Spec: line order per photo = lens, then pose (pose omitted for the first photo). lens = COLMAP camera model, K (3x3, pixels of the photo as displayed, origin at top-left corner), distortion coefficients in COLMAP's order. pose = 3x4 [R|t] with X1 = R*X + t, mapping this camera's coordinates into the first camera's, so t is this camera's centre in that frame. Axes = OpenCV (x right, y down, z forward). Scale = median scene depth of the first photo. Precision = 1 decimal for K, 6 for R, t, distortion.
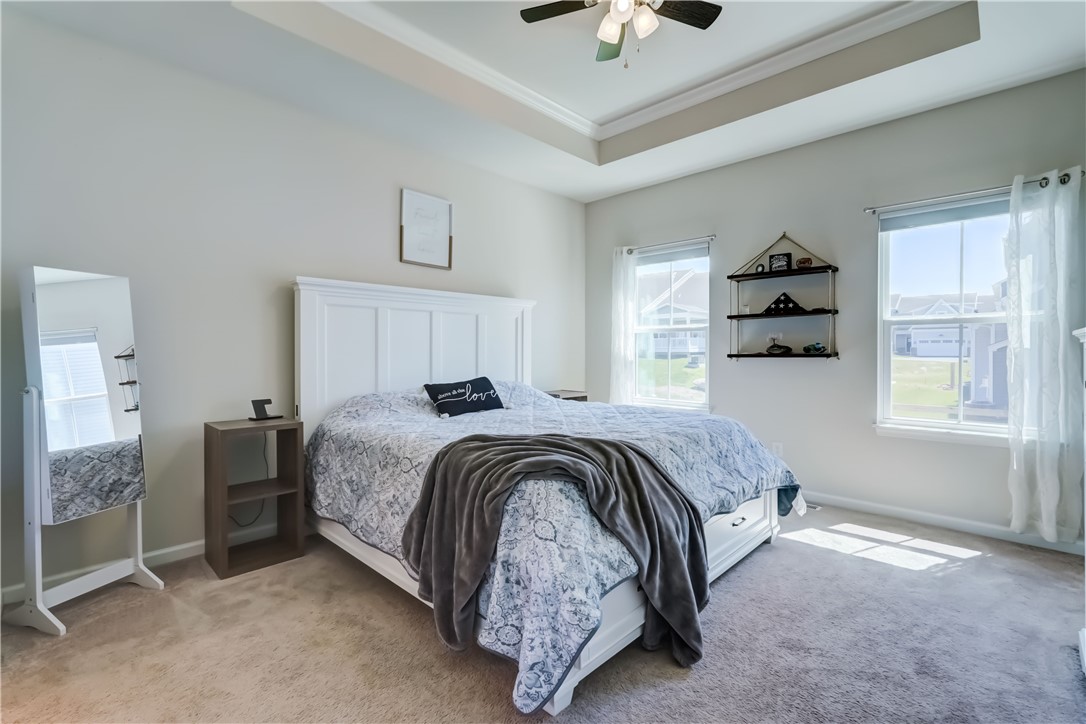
lens RADIAL K [[482.1, 0, 543.1], [0, 482.1, 348.0], [0, 0, 1]] dist [-0.008224, 0.003878]
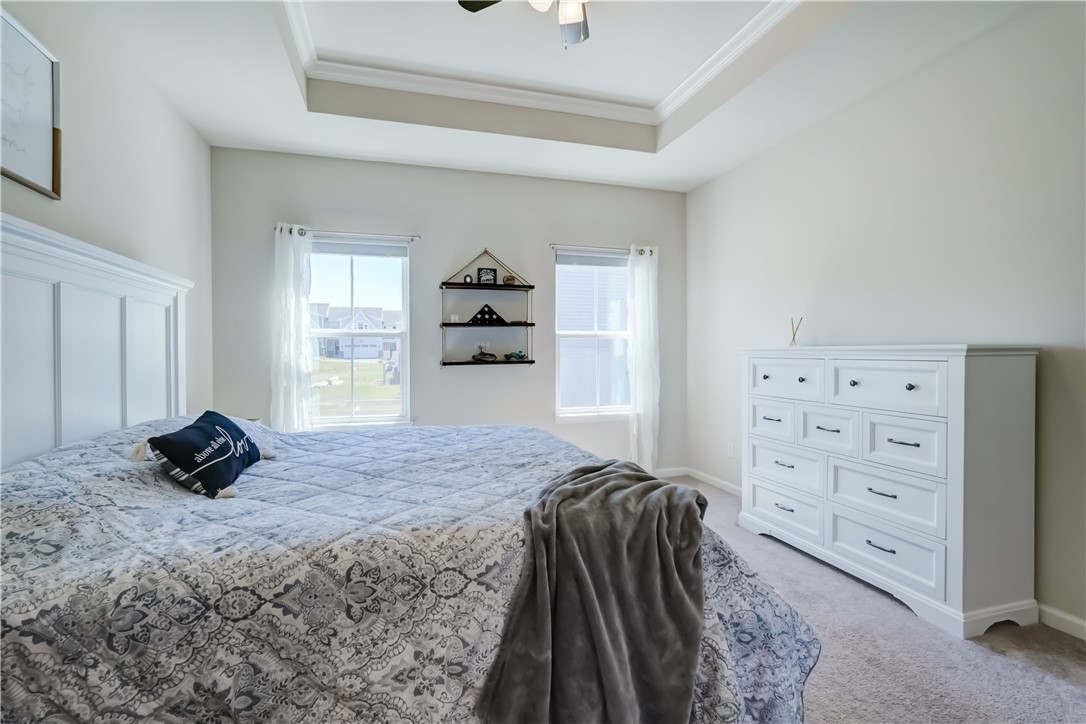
lens RADIAL K [[482.1, 0, 539.4], [0, 482.1, 357.4], [0, 0, 1]] dist [-0.008224, 0.003878]
pose [[0.503155, -0.011210, 0.864124, -0.389586], [0.000508, 0.999920, 0.012676, -0.009507], [-0.864196, -0.005939, 0.503120, 0.358604]]
